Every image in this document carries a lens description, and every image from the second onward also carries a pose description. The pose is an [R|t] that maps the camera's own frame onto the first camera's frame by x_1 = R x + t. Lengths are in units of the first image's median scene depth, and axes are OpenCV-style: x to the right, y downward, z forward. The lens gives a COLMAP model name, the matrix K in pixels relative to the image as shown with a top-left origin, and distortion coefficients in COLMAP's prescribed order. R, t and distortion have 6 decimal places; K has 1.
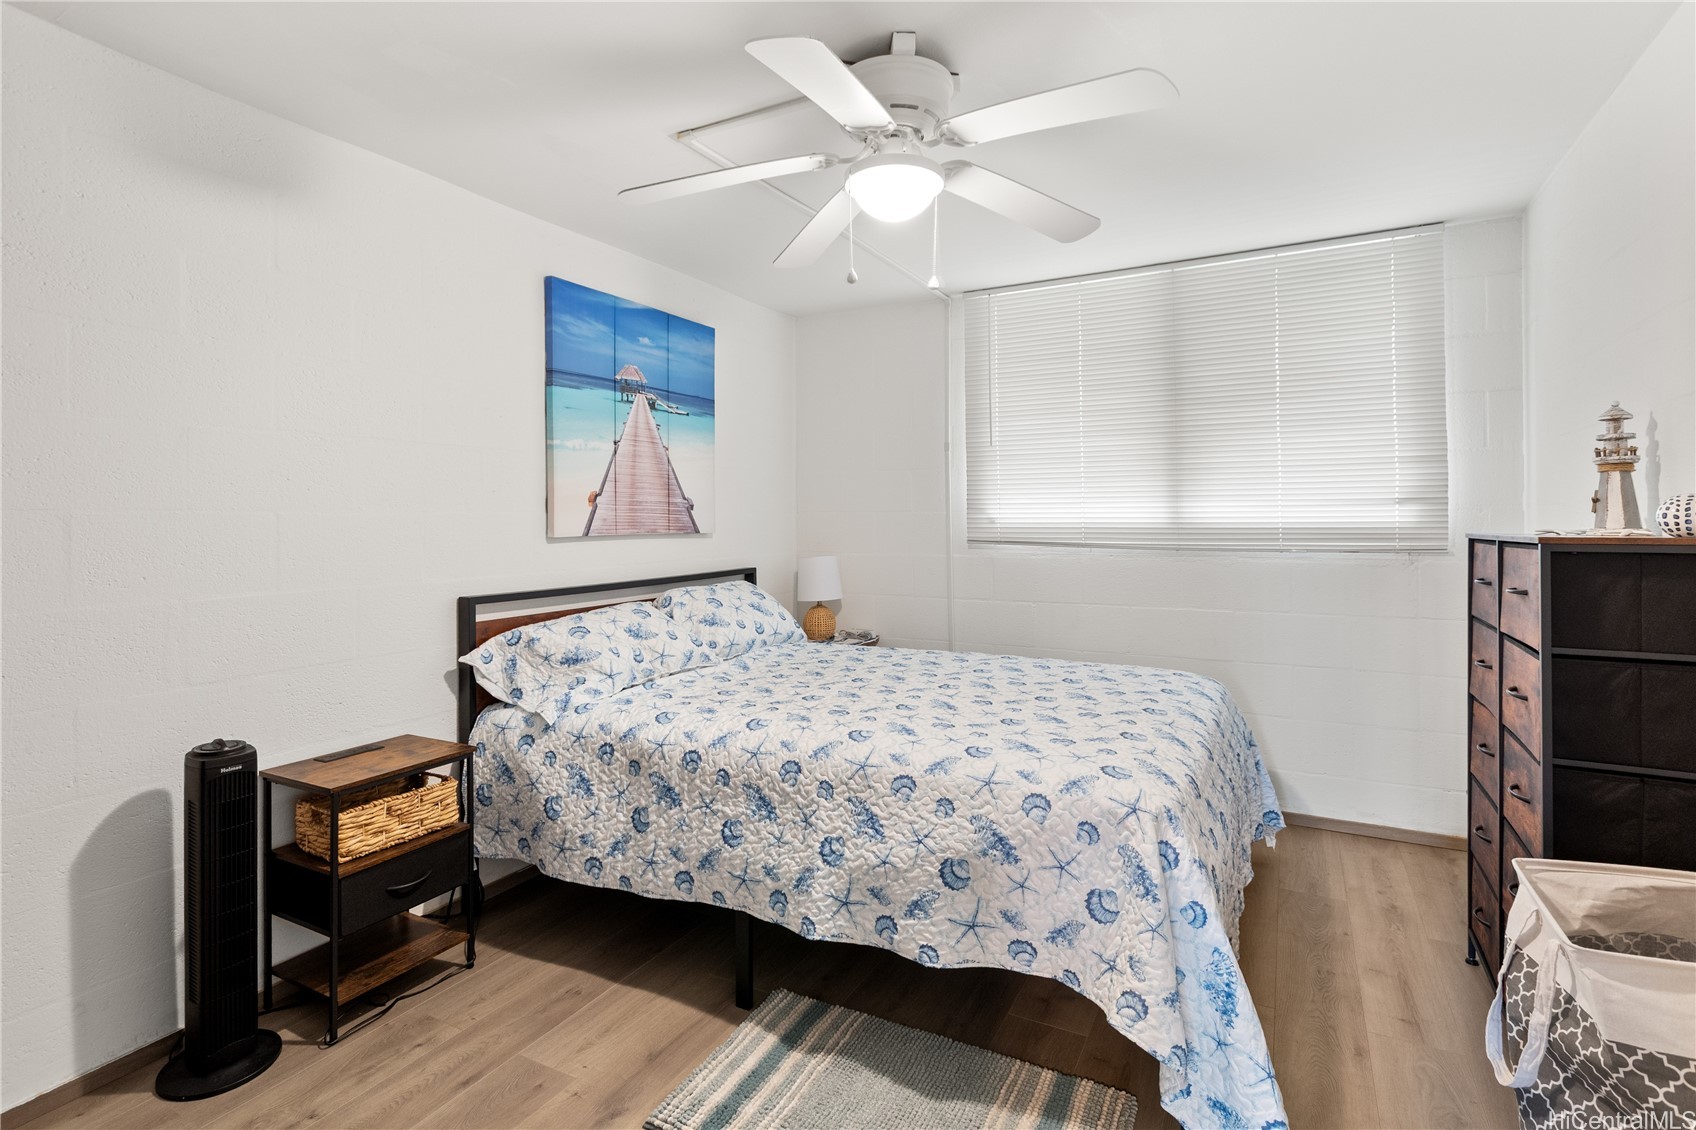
lens RADIAL K [[834.3, 0, 843.7], [0, 834.3, 505.8], [0, 0, 1]] dist [0.000057, -0.001455]
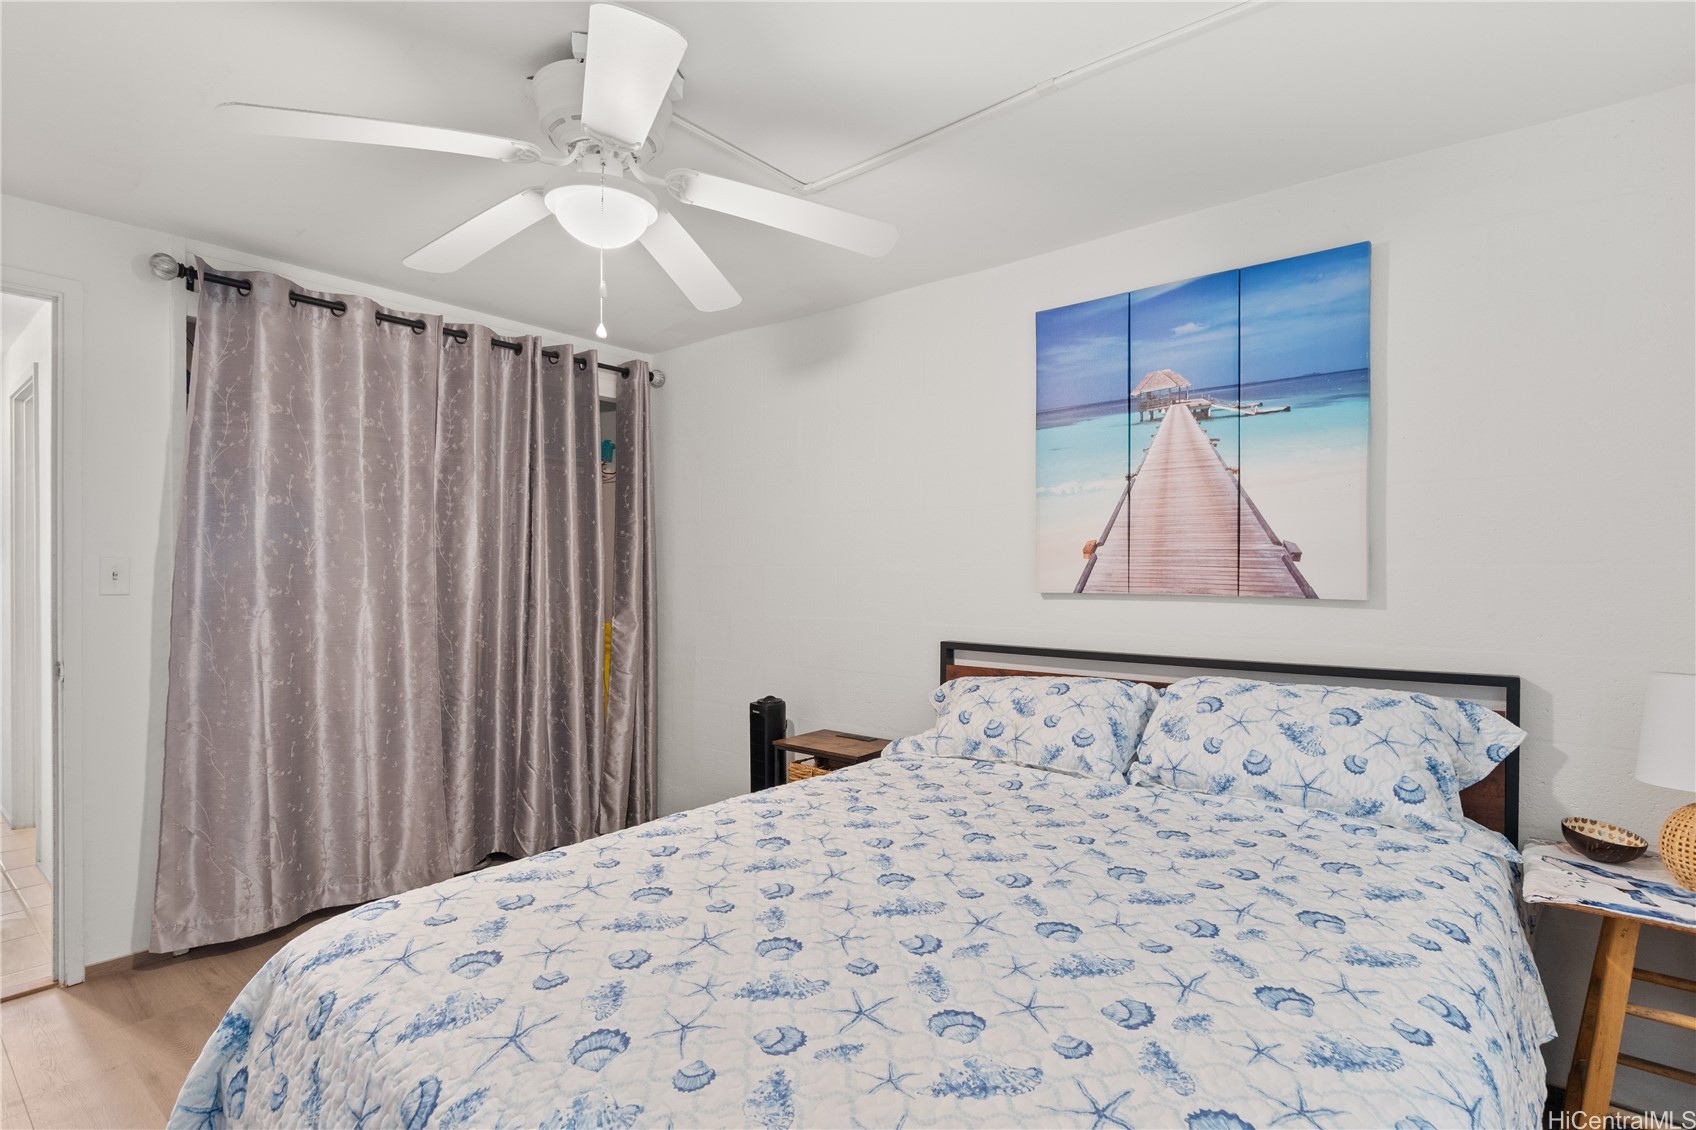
lens RADIAL K [[834.3, 0, 845.7], [0, 834.3, 575.0], [0, 0, 1]] dist [0.000057, -0.001455]
pose [[-0.188126, 0.015588, -0.982021, 0.543034], [0.015038, 0.999803, 0.012990, 0.002450], [0.982030, -0.012324, -0.188324, 0.863018]]
